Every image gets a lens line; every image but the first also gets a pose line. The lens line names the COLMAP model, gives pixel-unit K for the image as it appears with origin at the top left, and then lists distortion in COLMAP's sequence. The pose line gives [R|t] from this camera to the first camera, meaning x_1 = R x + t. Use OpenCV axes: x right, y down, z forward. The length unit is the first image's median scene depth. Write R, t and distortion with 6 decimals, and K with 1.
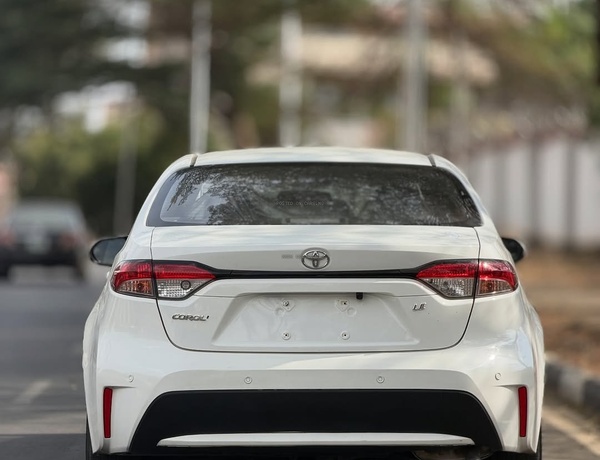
lens RADIAL K [[2196.2, 0, 300.1], [0, 2196.2, 229.6], [0, 0, 1]] dist [0.309766, 0.000000]
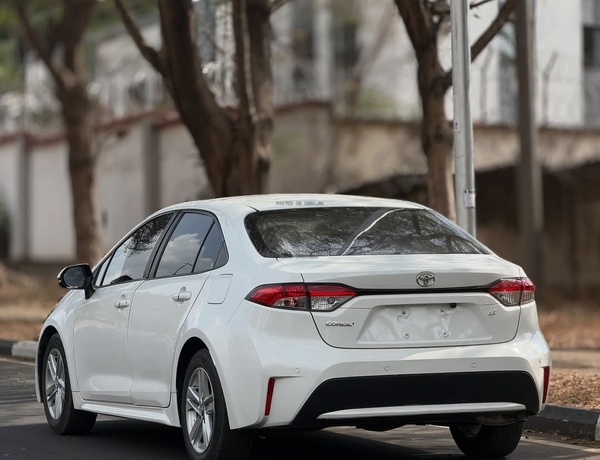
lens RADIAL K [[2196.2, 0, 298.1], [0, 2196.2, 229.7], [0, 0, 1]] dist [0.309766, 0.000000]
pose [[0.929543, -0.011491, 0.368533, -0.576032], [0.013878, 0.999896, -0.003825, -0.013839], [-0.368451, 0.008670, 0.929607, -0.258414]]
